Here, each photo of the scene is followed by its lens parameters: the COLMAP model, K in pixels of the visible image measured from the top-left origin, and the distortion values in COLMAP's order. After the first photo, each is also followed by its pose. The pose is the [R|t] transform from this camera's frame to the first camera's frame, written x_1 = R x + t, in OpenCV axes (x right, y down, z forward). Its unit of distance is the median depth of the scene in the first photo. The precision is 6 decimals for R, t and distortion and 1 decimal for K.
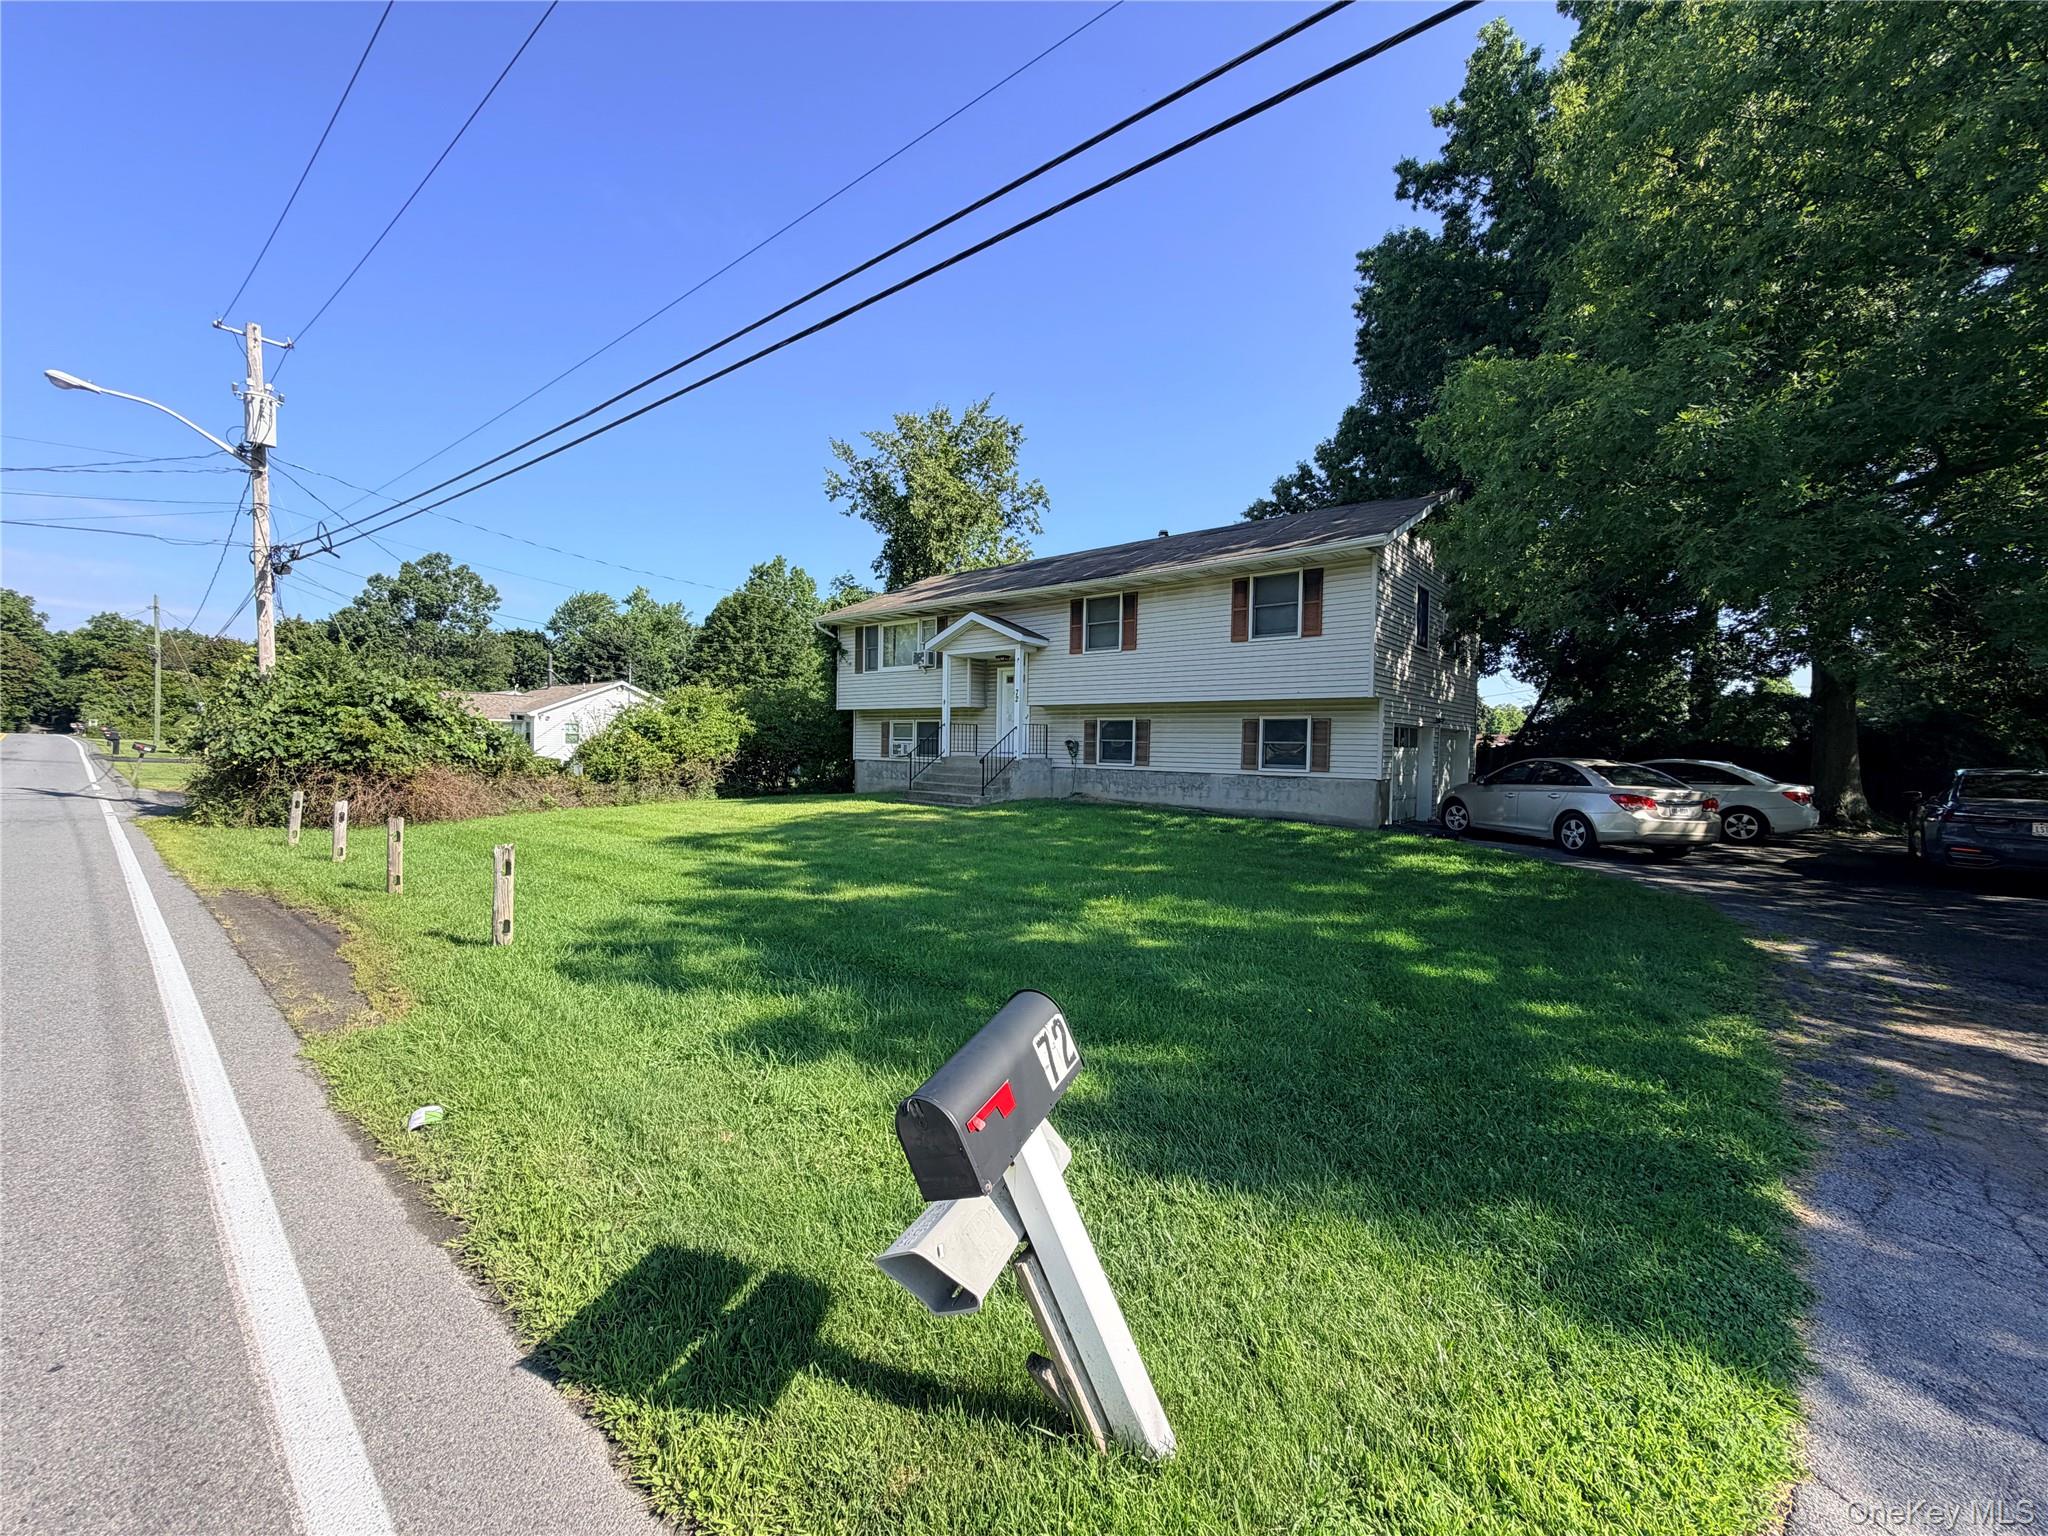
lens RADIAL K [[805.4, 0, 1024.0], [0, 805.4, 768.0], [0, 0, 1]] dist [0.001797, 0.000192]
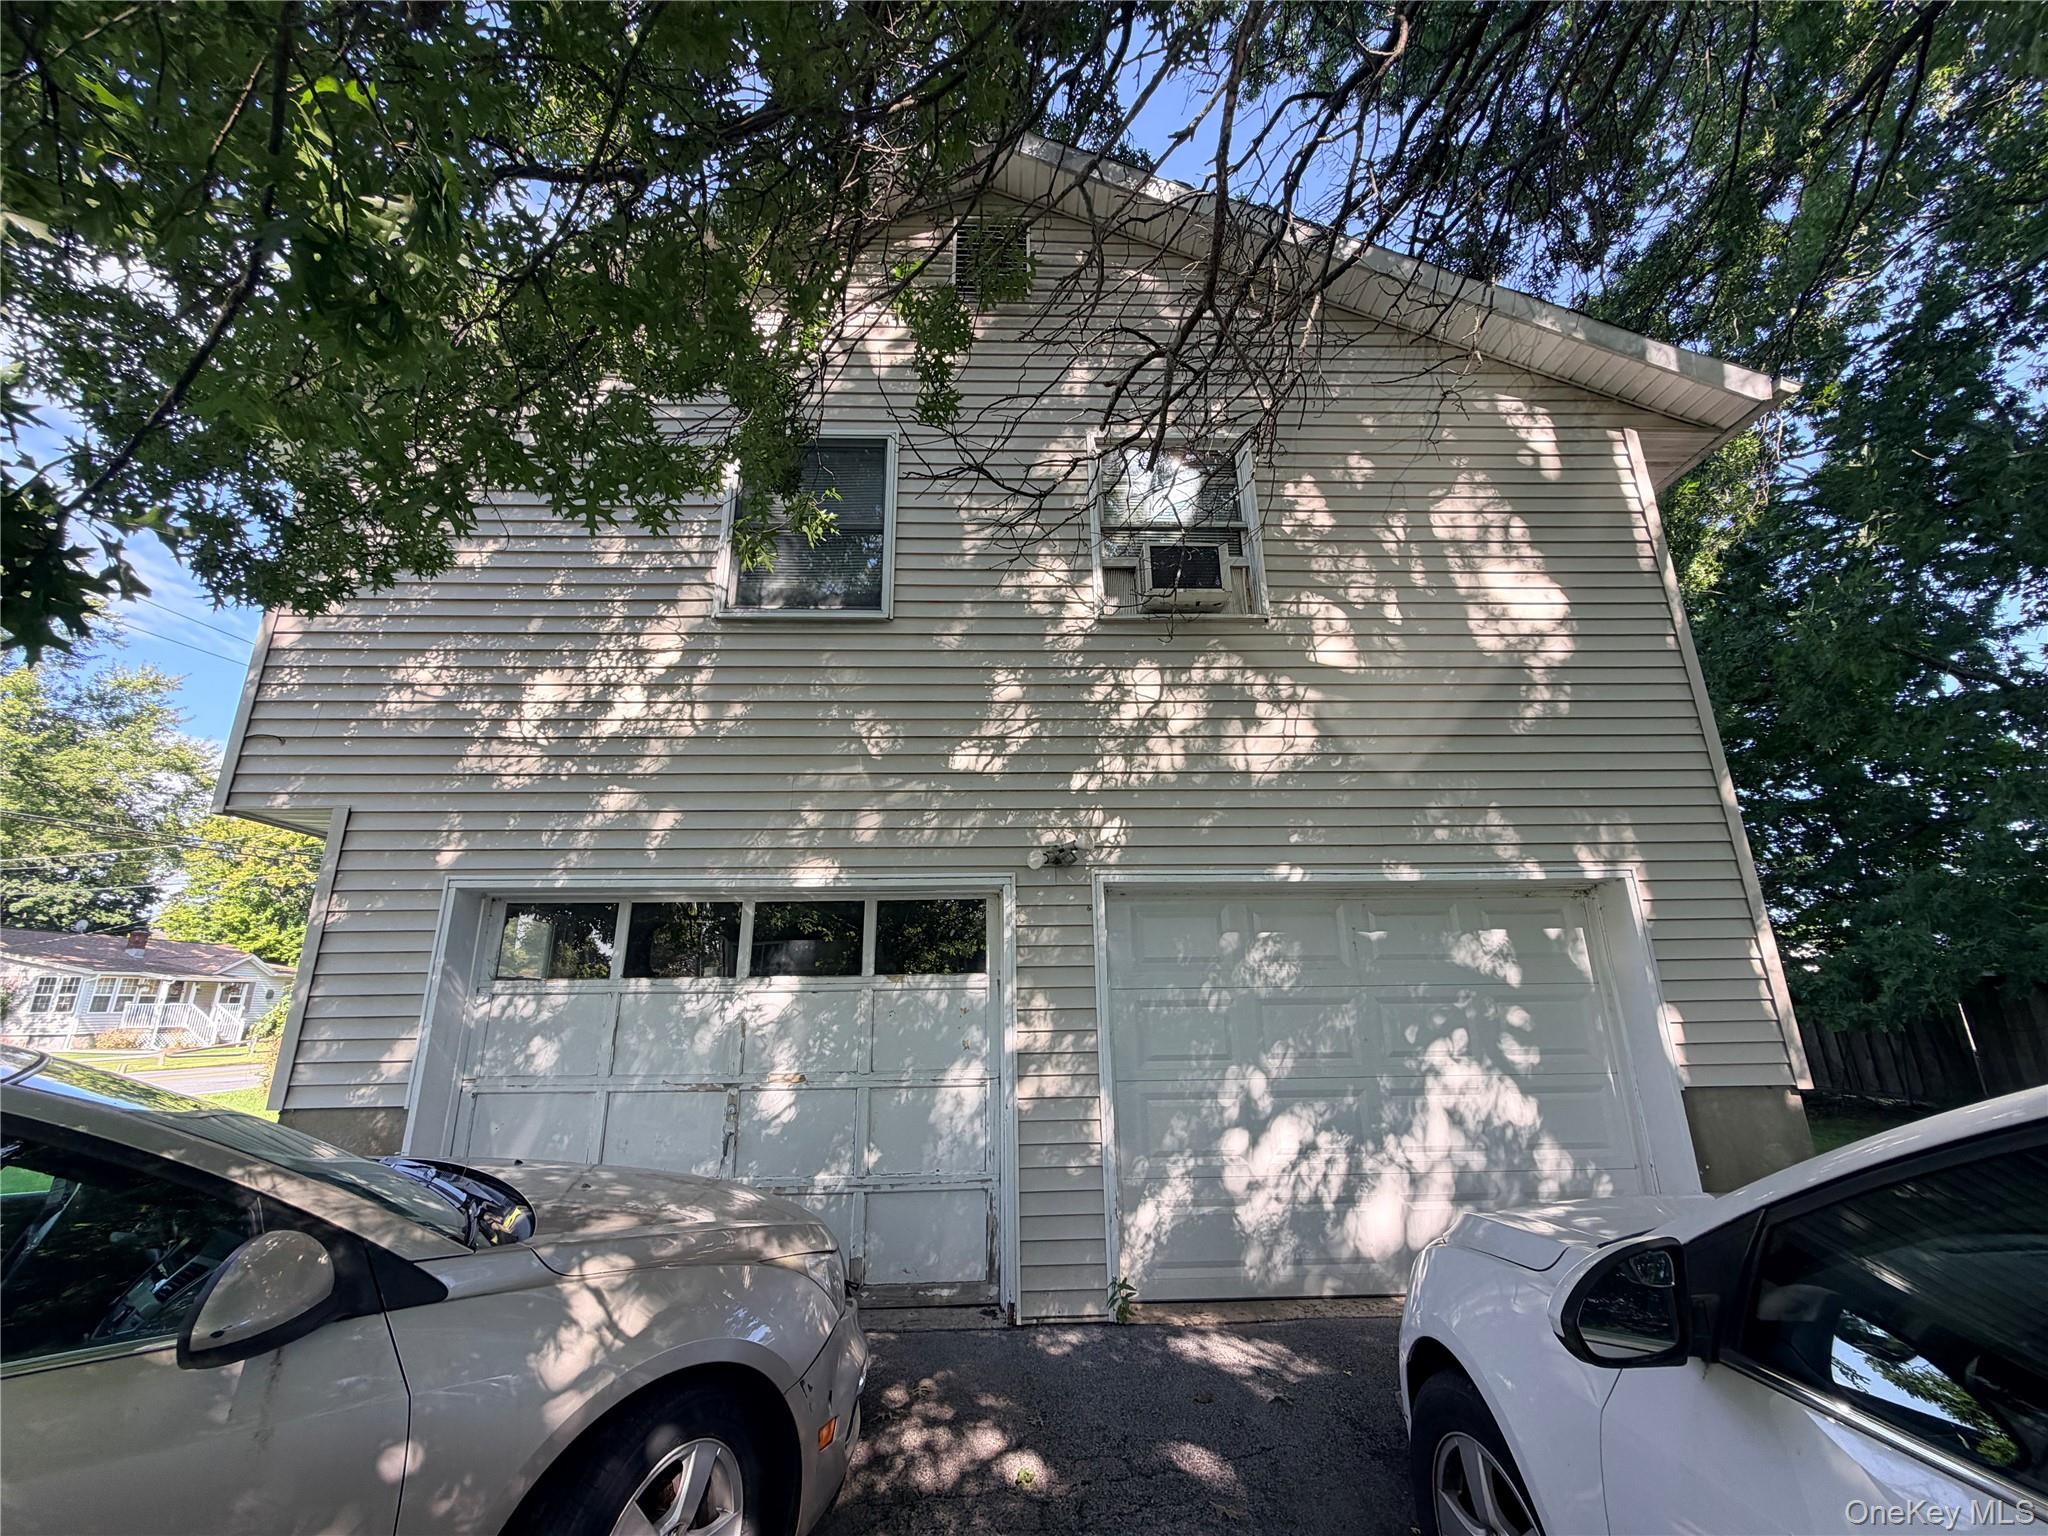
lens RADIAL K [[805.4, 0, 1024.0], [0, 805.4, 768.0], [0, 0, 1]] dist [0.001797, 0.000192]
pose [[0.661710, -0.220268, -0.716674, 0.742927], [-0.001745, 0.955416, -0.295257, -0.013305], [0.749757, 0.196626, 0.631824, 0.897336]]
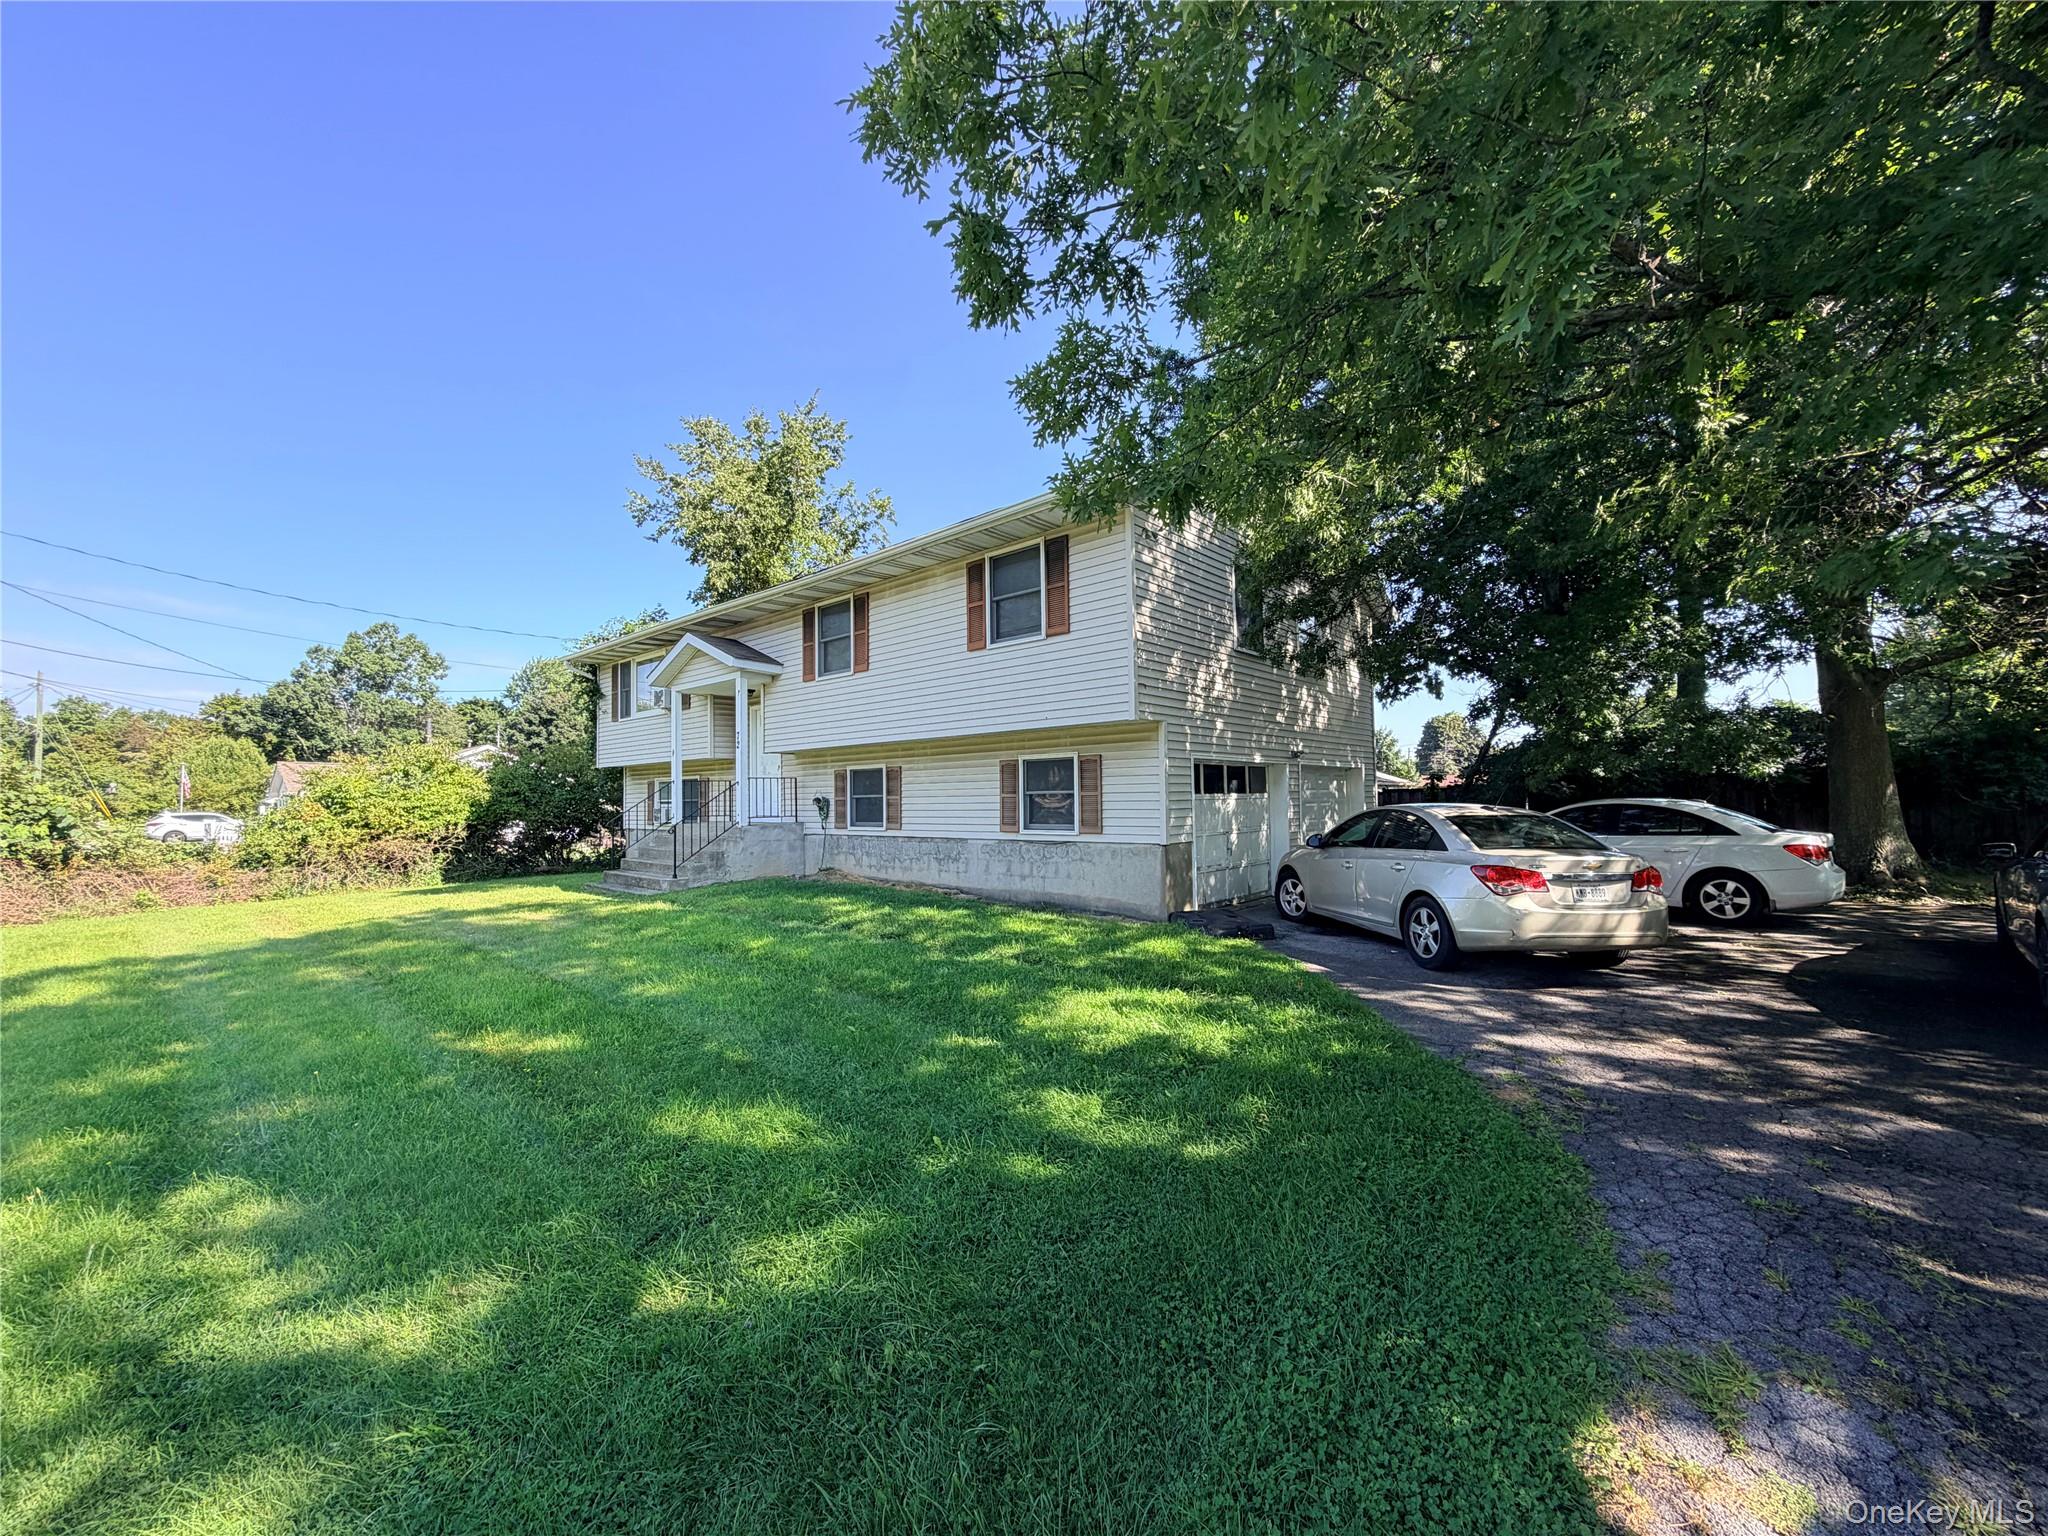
lens RADIAL K [[805.4, 0, 1024.0], [0, 805.4, 768.0], [0, 0, 1]] dist [0.001797, 0.000192]
pose [[0.999324, -0.032406, -0.017333, 0.307235], [0.031156, 0.997193, -0.068089, -0.005895], [0.019491, 0.067503, 0.997529, 0.302043]]
